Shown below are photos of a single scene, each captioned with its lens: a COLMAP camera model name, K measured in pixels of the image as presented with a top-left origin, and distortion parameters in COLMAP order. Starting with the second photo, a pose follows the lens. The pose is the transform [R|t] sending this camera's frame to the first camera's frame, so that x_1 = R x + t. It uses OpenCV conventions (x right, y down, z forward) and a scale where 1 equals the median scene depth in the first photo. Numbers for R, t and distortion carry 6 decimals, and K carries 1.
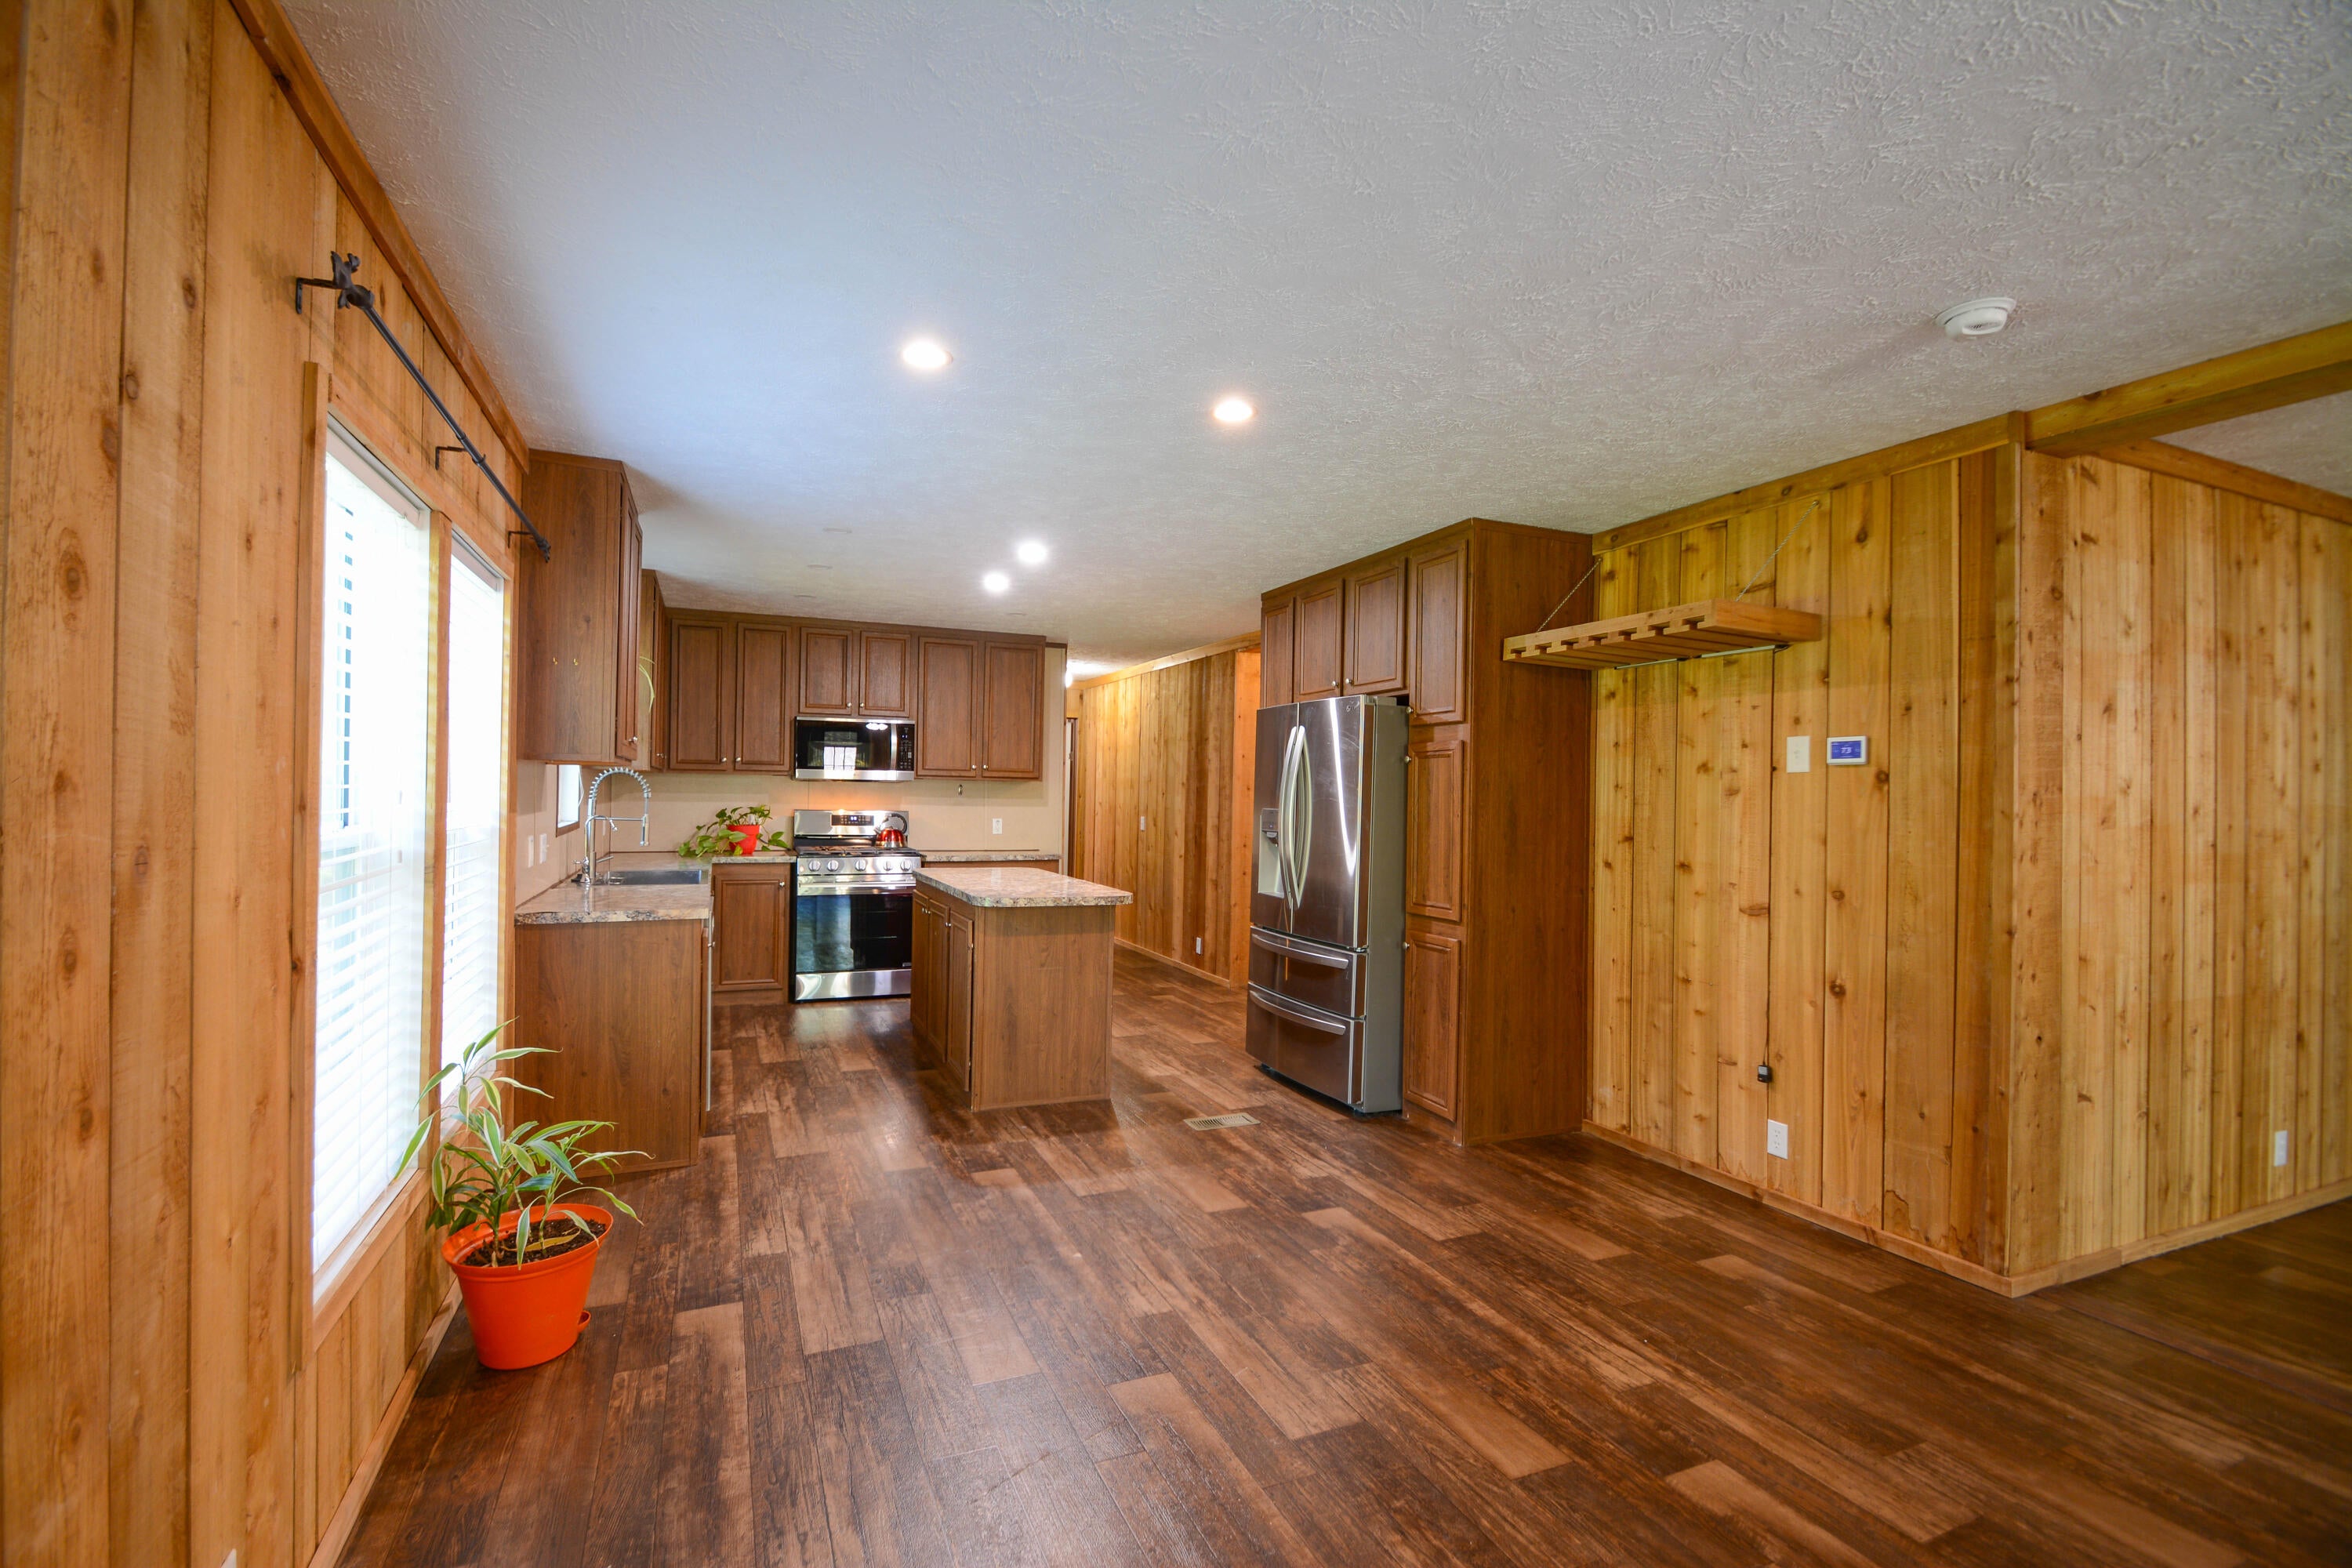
lens RADIAL K [[1102.5, 0, 1196.6], [0, 1102.5, 781.0], [0, 0, 1]] dist [-0.001334, -0.009556]
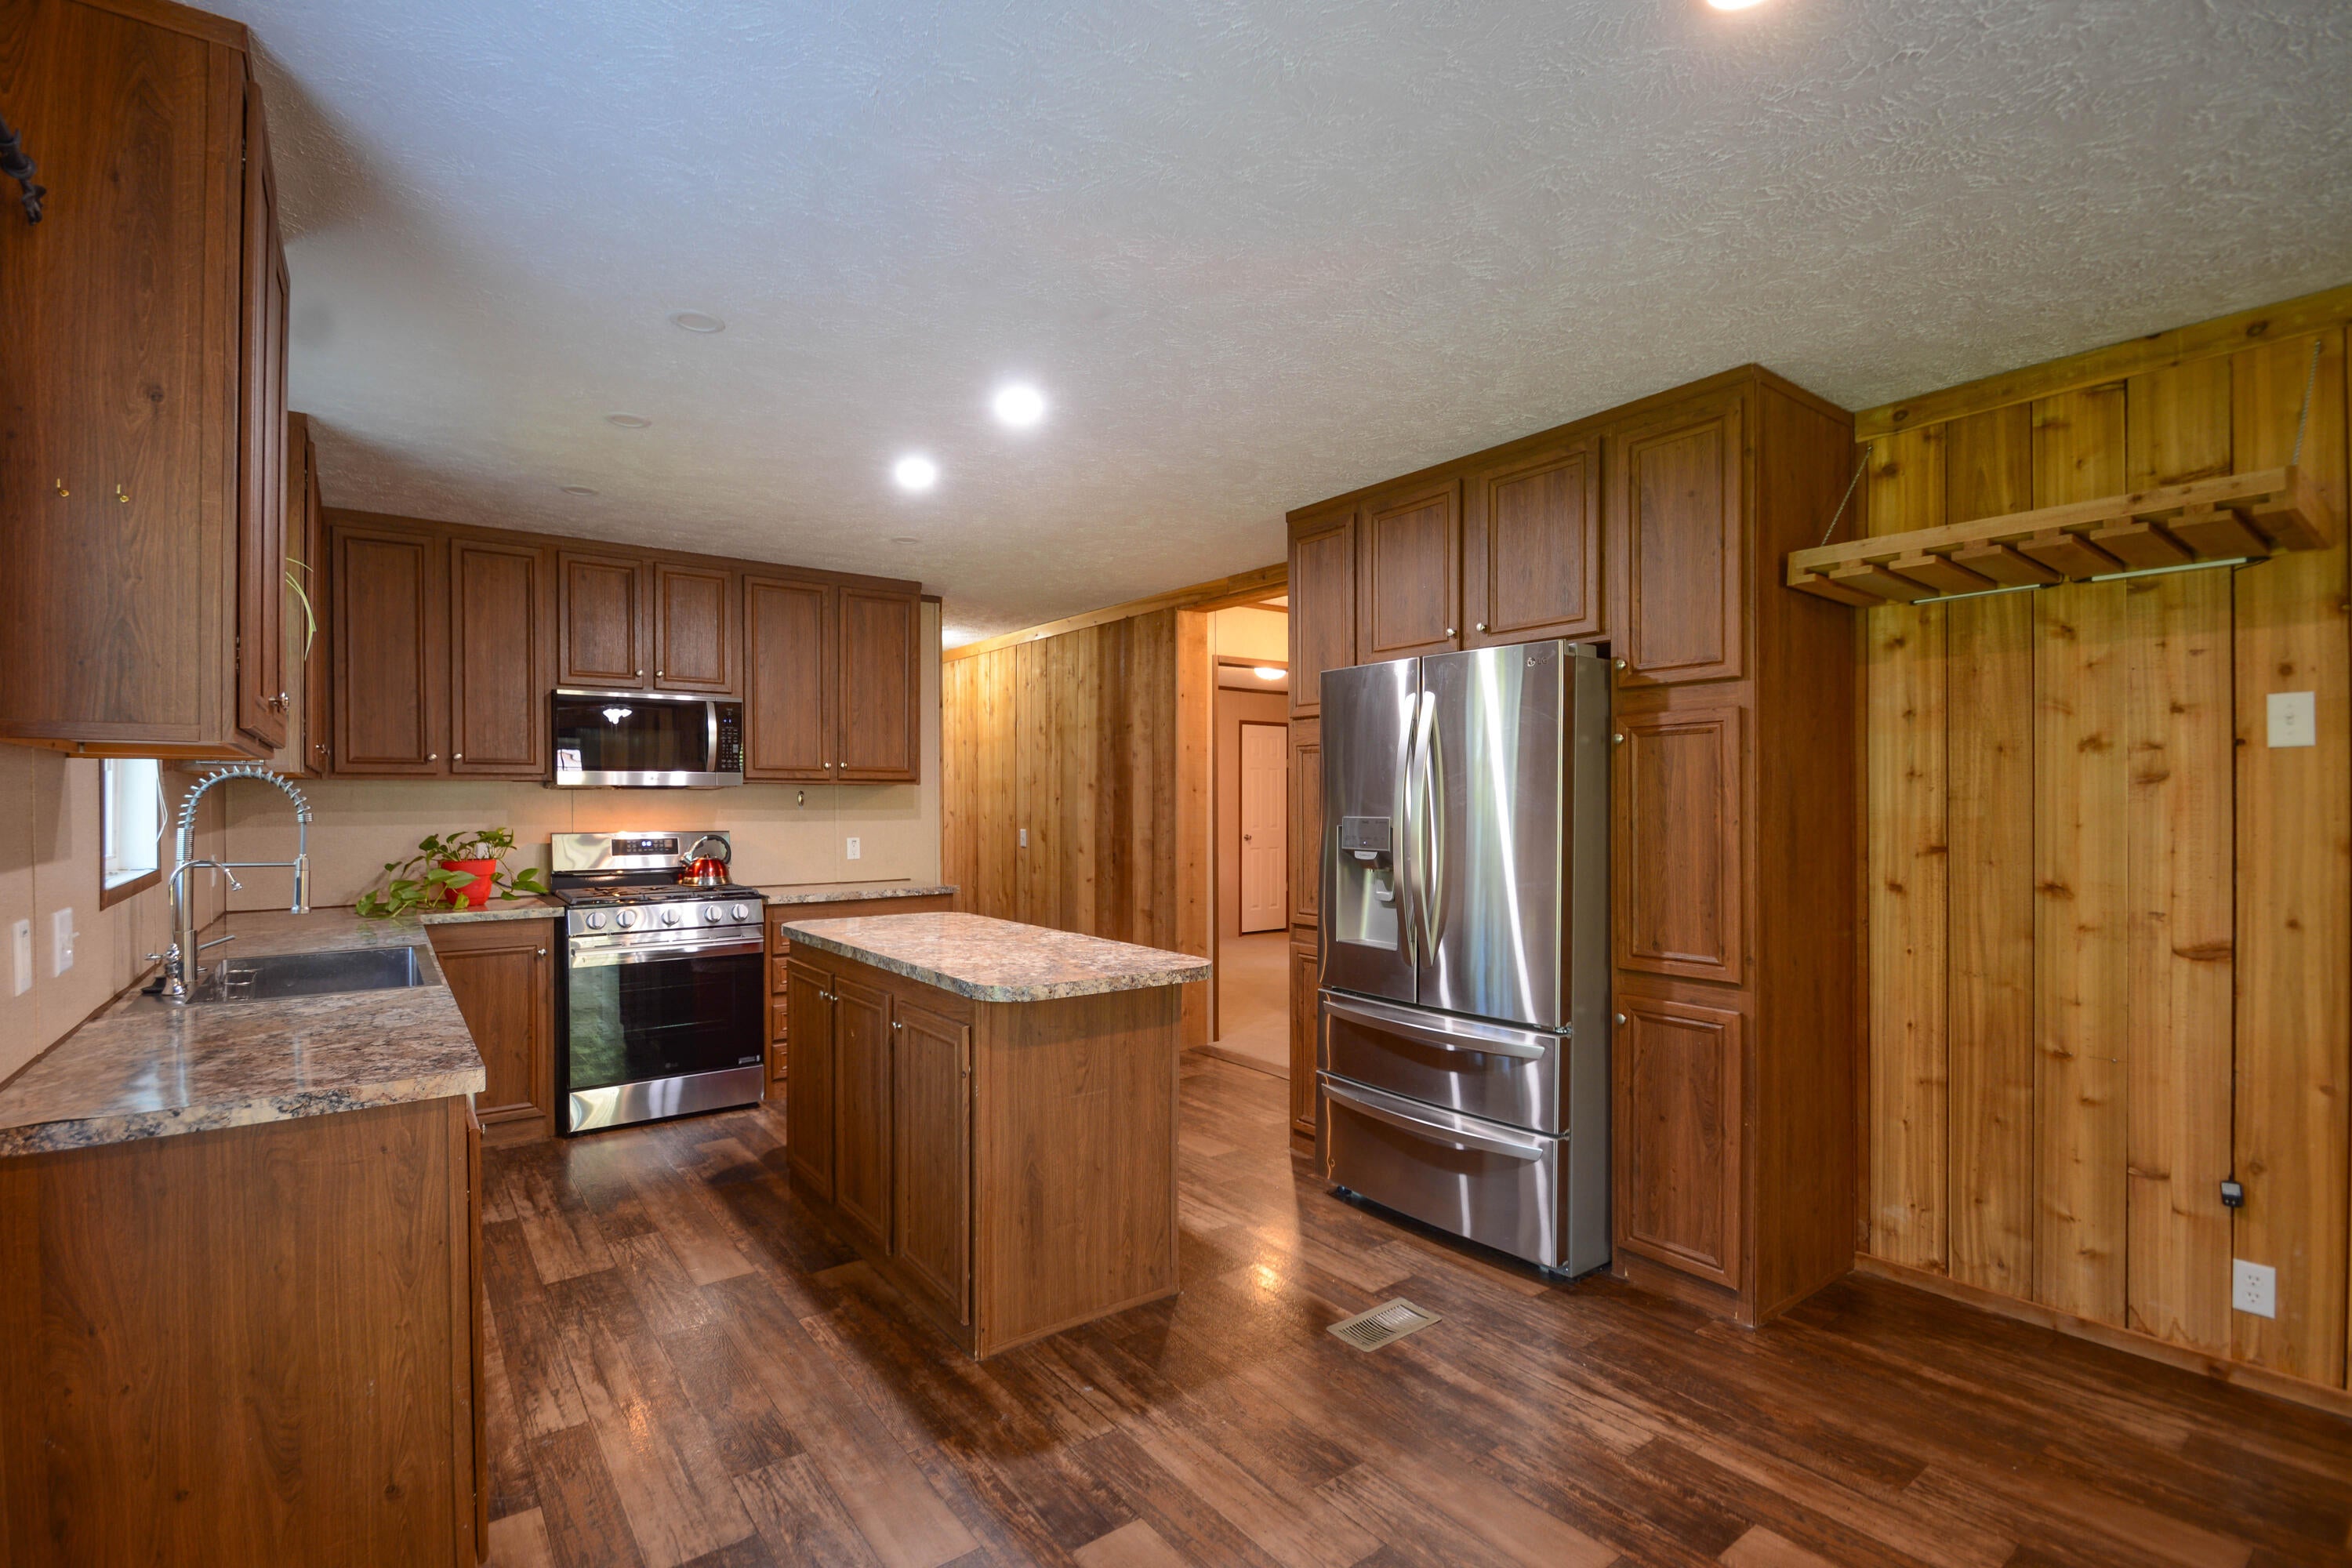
lens RADIAL K [[1102.5, 0, 1167.3], [0, 1102.5, 794.9], [0, 0, 1]] dist [-0.001334, -0.009556]
pose [[0.975482, -0.018179, 0.219329, -0.225991], [0.016114, 0.999807, 0.011200, 0.002653], [-0.219491, -0.007391, 0.975587, 0.423801]]
